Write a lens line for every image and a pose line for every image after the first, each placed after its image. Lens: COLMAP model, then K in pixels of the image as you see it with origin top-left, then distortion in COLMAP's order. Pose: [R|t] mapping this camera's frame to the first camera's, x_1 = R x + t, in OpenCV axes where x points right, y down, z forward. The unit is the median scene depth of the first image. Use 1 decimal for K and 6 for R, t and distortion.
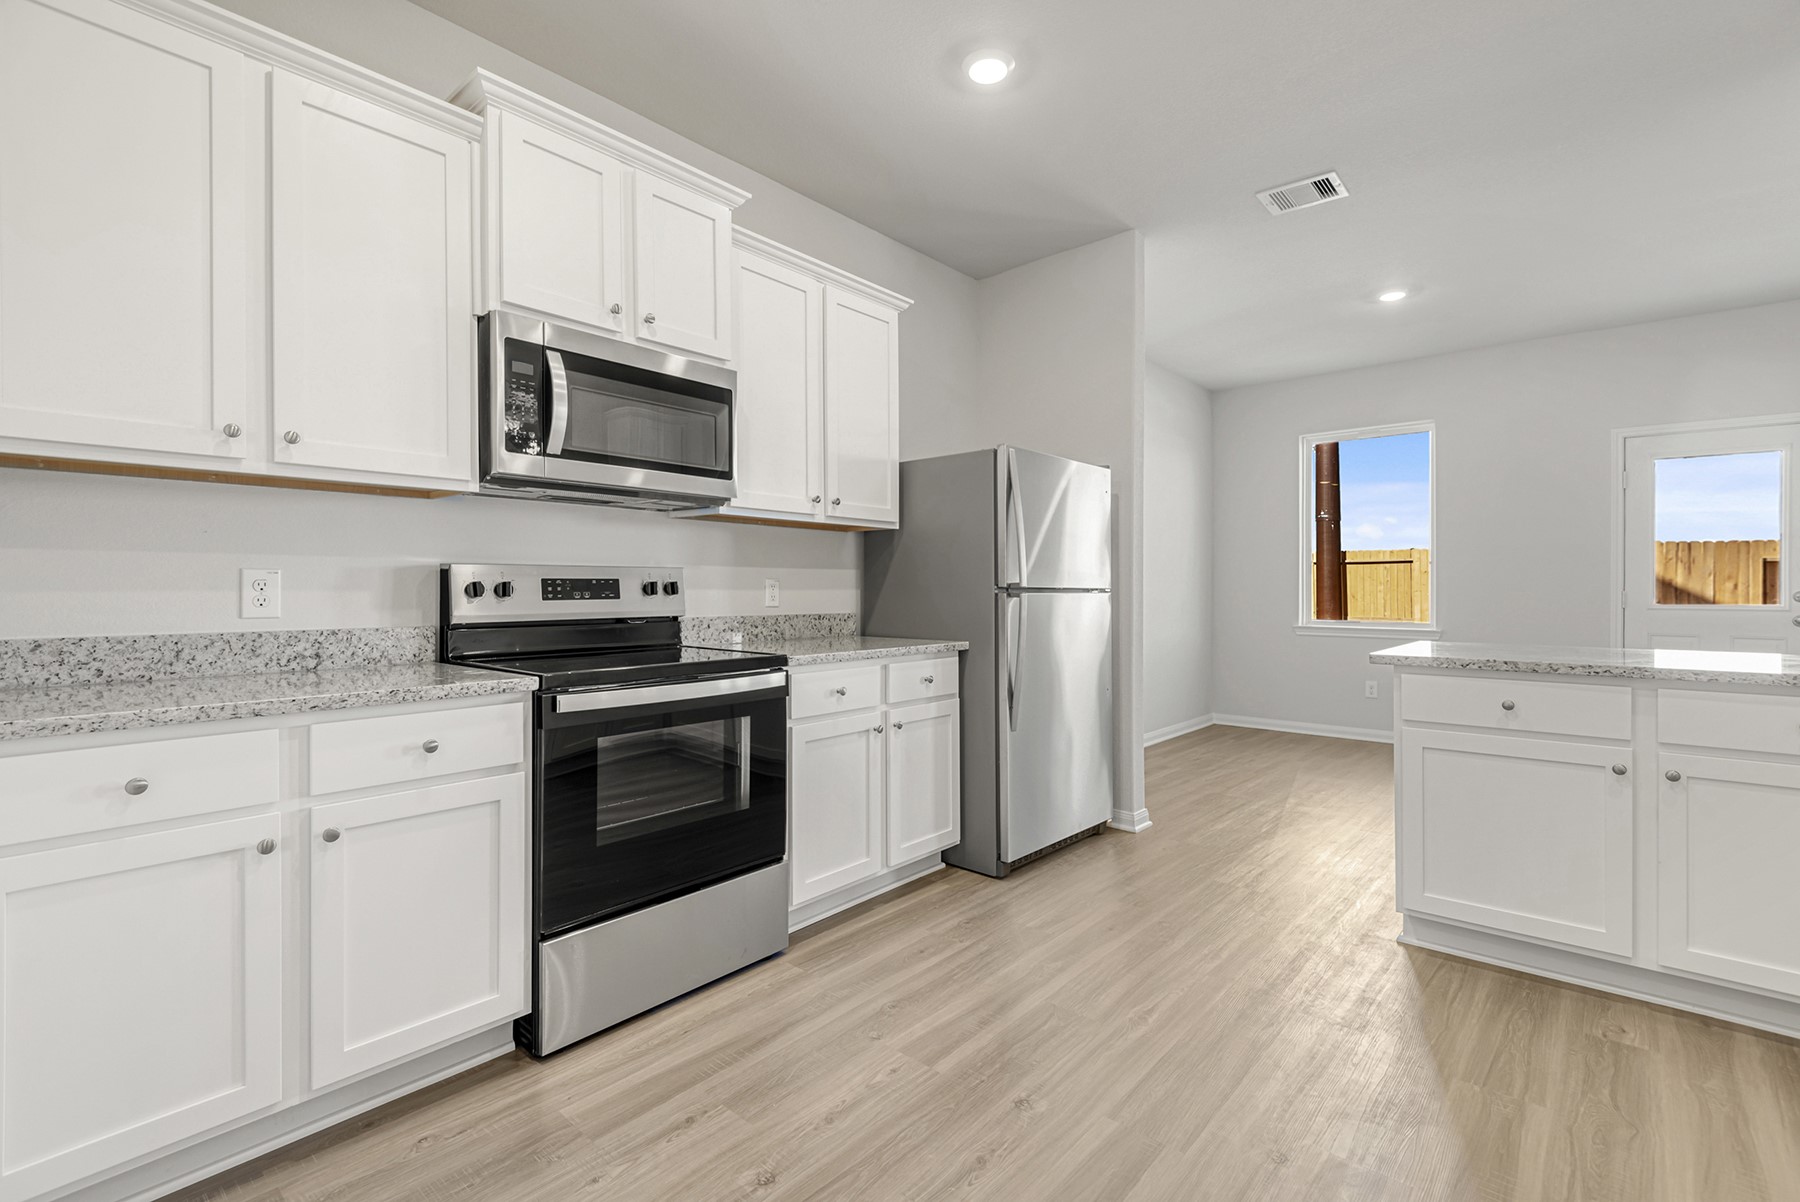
lens RADIAL K [[801.2, 0, 897.3], [0, 801.2, 588.5], [0, 0, 1]] dist [0.023007, -0.014878]
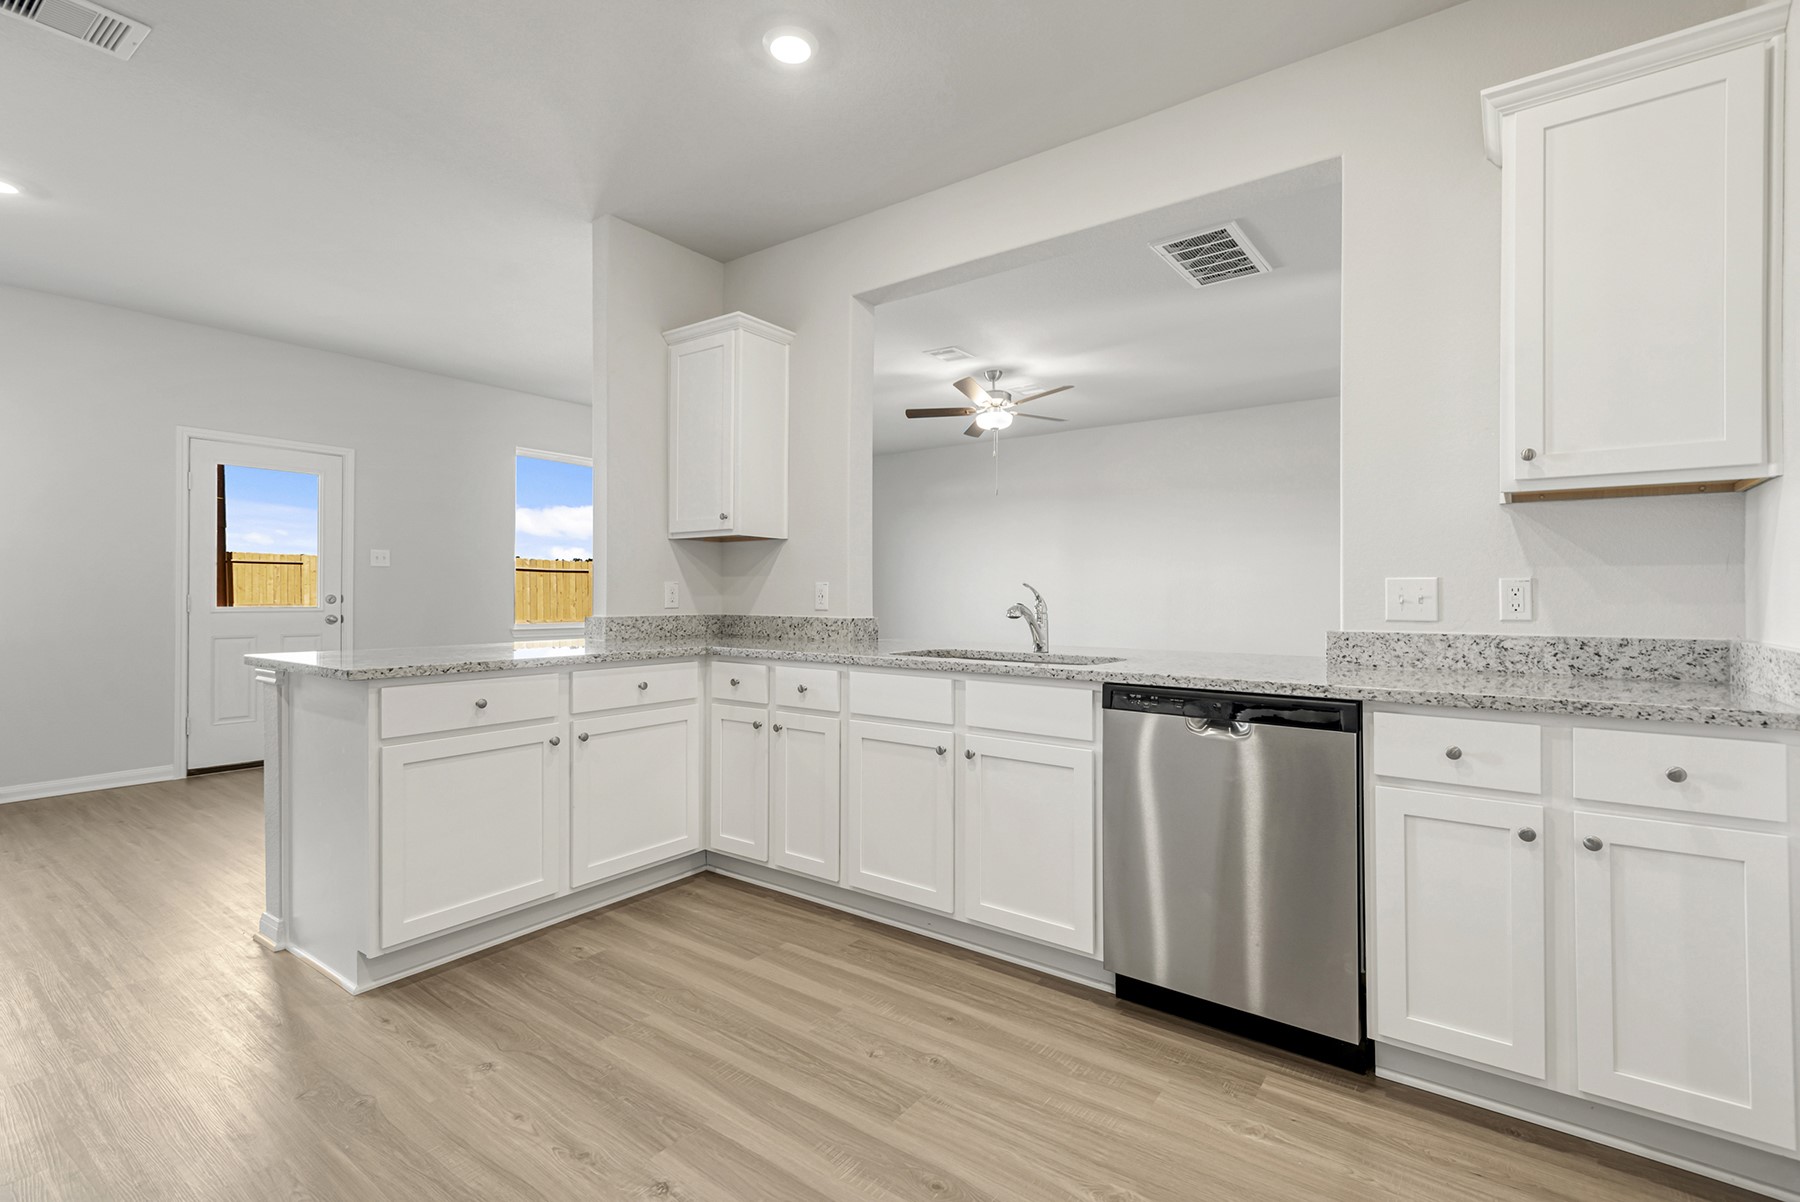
lens RADIAL K [[801.2, 0, 897.3], [0, 801.2, 588.5], [0, 0, 1]] dist [0.023007, -0.014878]
pose [[-0.094596, 0.007504, 0.995487, -0.278646], [-0.003369, 0.999963, -0.007858, -0.001624], [-0.995510, -0.004097, -0.094568, 0.438885]]
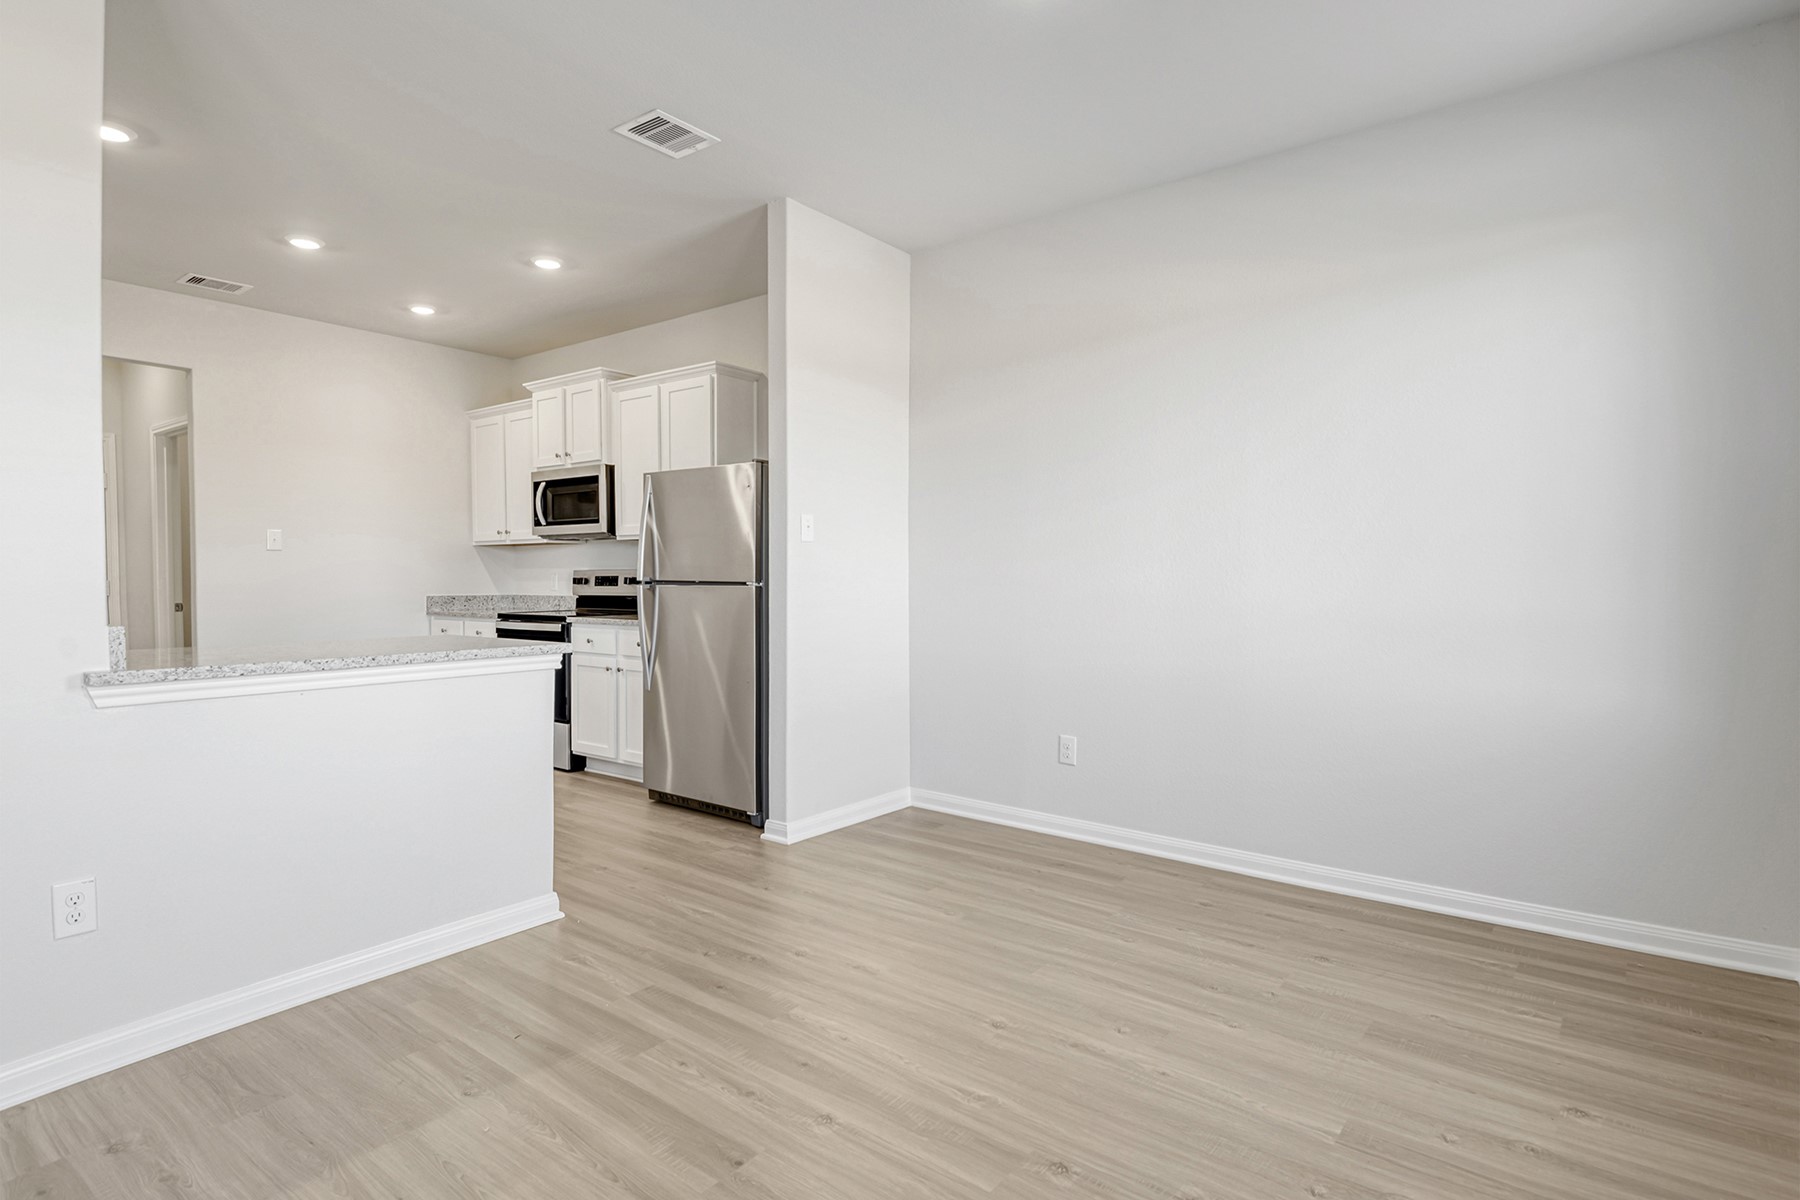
lens RADIAL K [[844.2, 0, 900.0], [0, 844.2, 600.0], [0, 0, 1]] dist [0.001350, 0.000343]
pose [[0.111856, 0.027421, -0.993346, 1.674862], [-0.001904, 0.999623, 0.027380, -0.010803], [0.993723, -0.001172, 0.111866, 1.343232]]
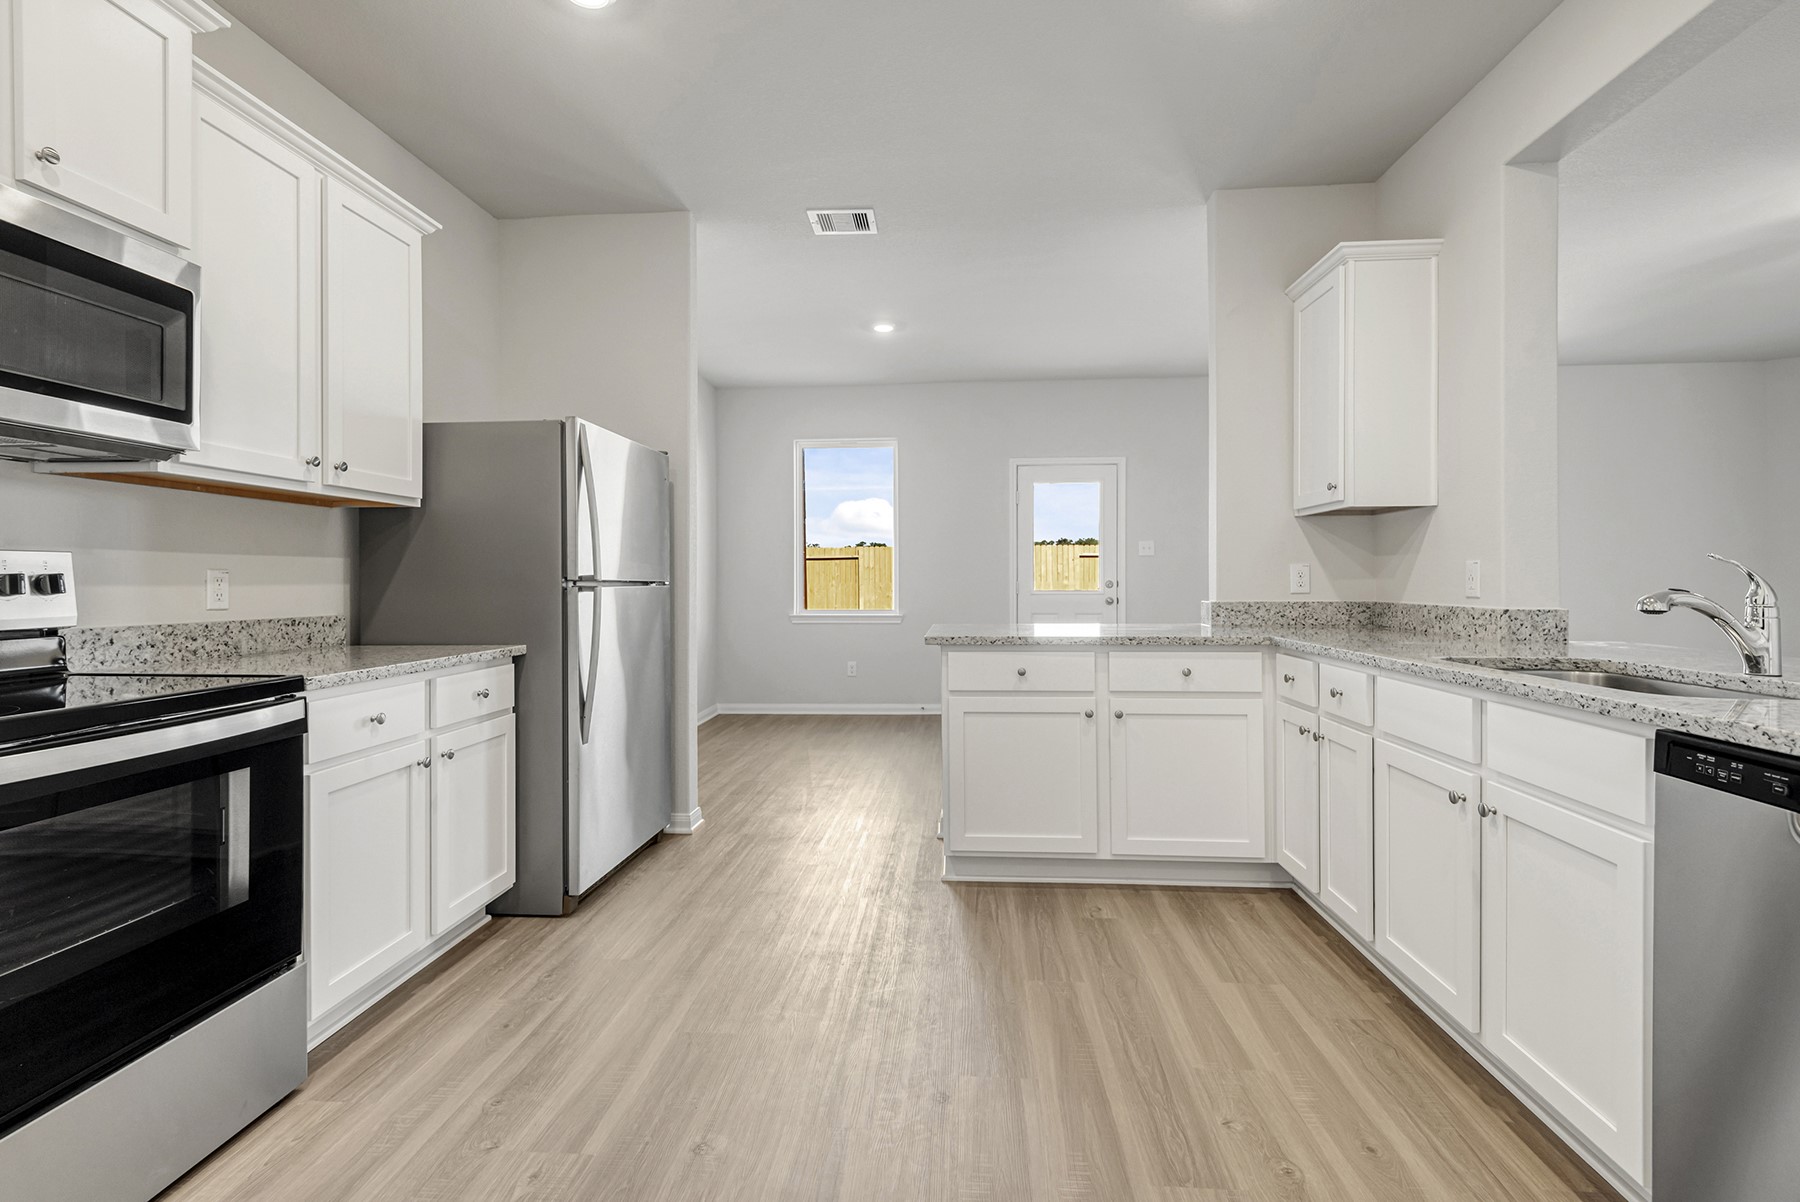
lens RADIAL K [[825.7, 0, 902.7], [0, 825.7, 577.2], [0, 0, 1]] dist [0.016733, -0.016304]
pose [[0.793521, -0.001116, 0.608542, -0.139445], [0.004233, 0.999984, -0.003687, -0.000447], [-0.608528, 0.005502, 0.793513, 0.070395]]
